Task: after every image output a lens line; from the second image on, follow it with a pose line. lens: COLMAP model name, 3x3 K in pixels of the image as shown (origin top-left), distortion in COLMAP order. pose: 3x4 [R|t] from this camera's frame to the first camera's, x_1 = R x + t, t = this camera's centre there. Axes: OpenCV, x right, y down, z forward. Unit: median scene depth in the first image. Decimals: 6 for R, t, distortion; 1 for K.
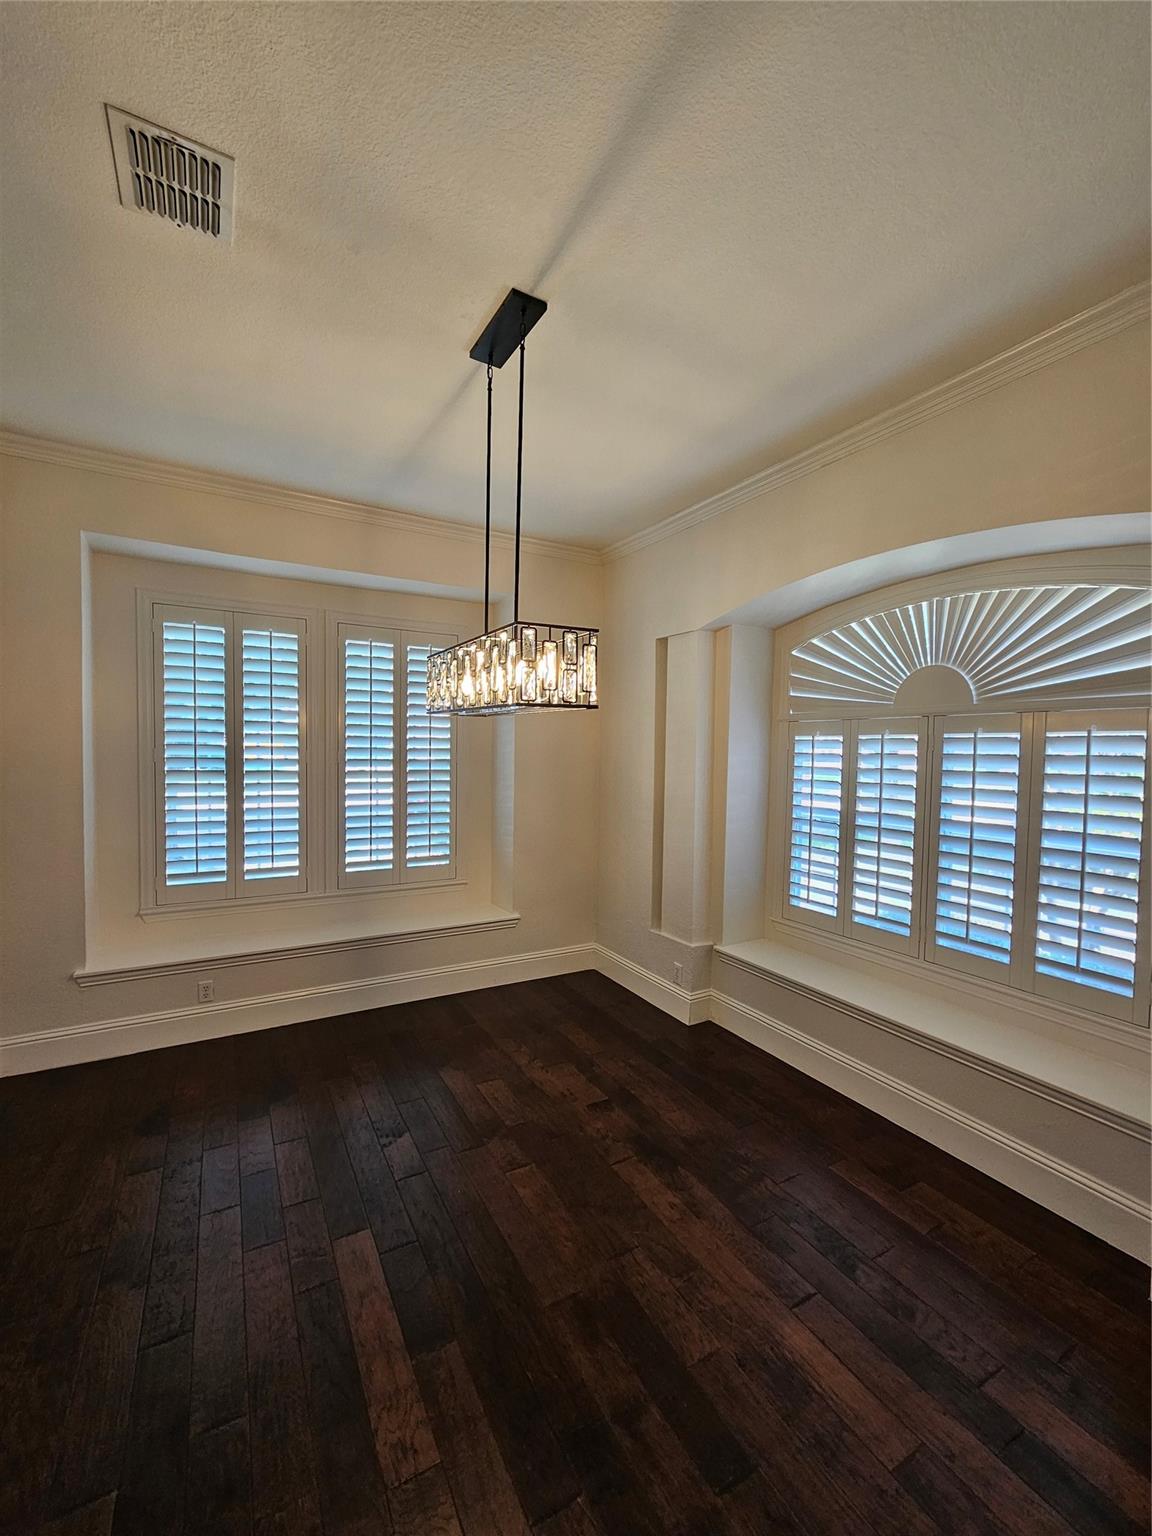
lens RADIAL K [[630.7, 0, 574.3], [0, 630.7, 763.7], [0, 0, 1]] dist [0.000427, -0.000024]
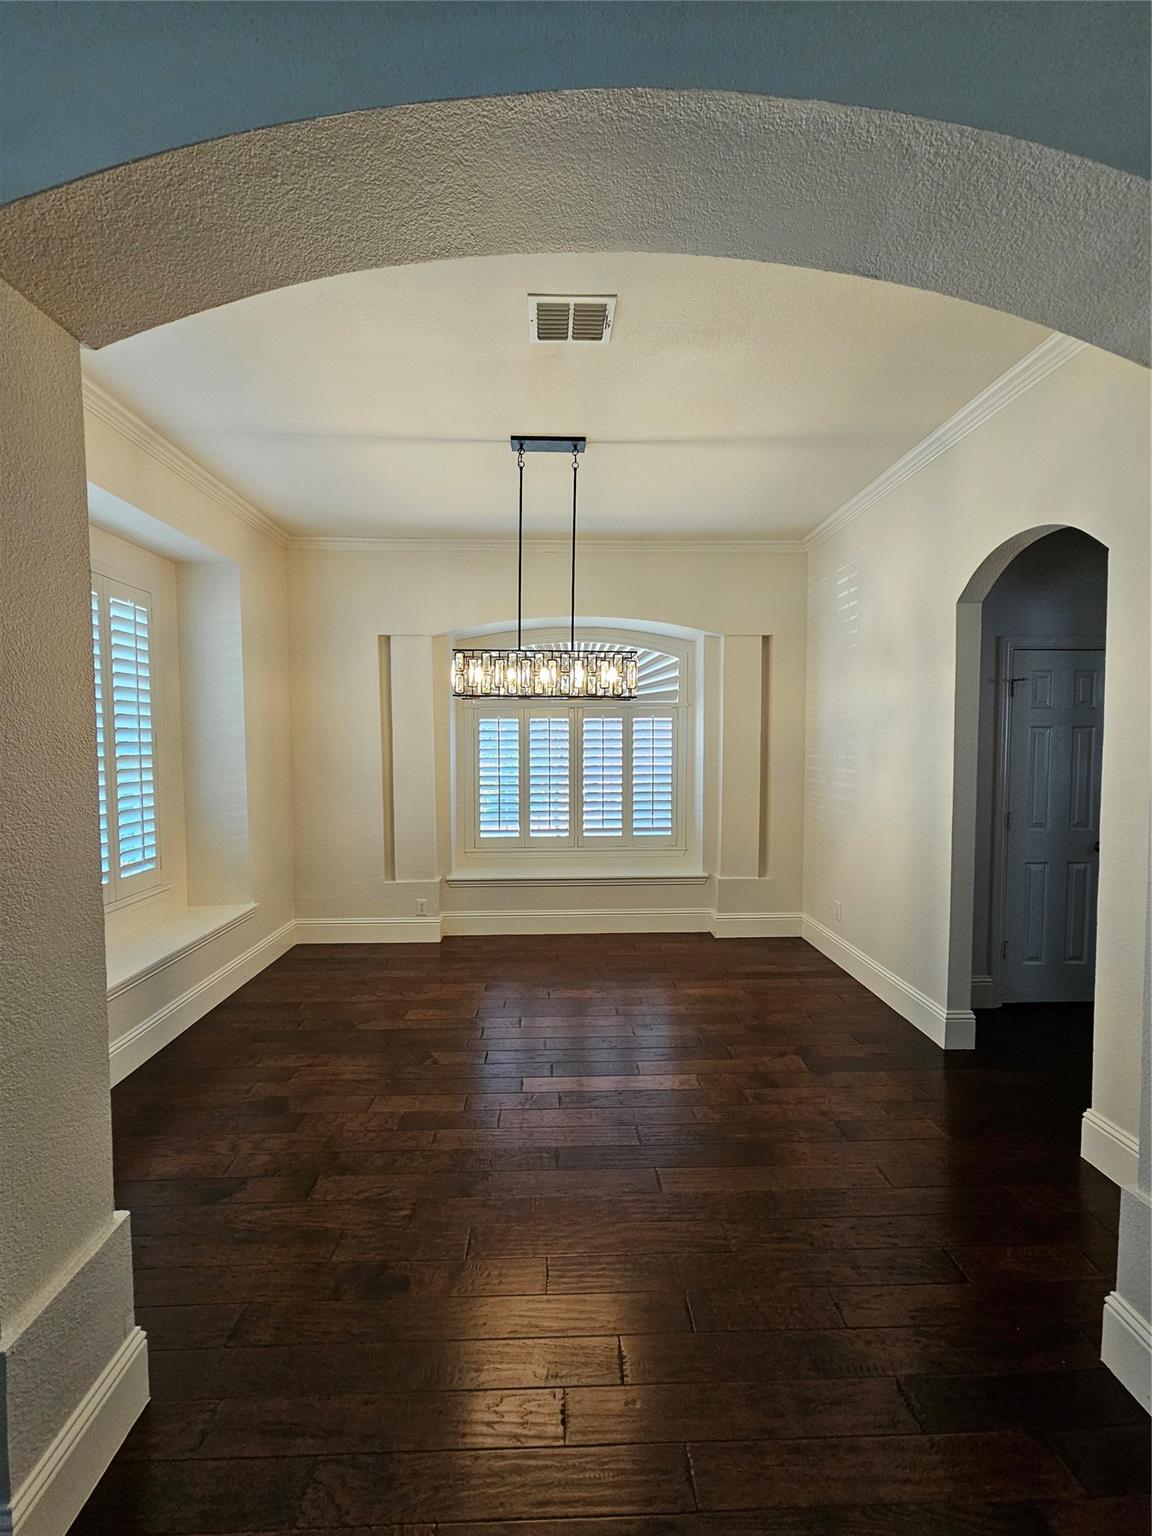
lens RADIAL K [[630.7, 0, 565.8], [0, 630.7, 769.7], [0, 0, 1]] dist [0.000427, -0.000024]
pose [[0.482529, -0.066969, 0.873316, -0.831356], [0.030116, 0.997752, 0.059872, -0.010207], [-0.875362, -0.002589, 0.483461, 0.145300]]
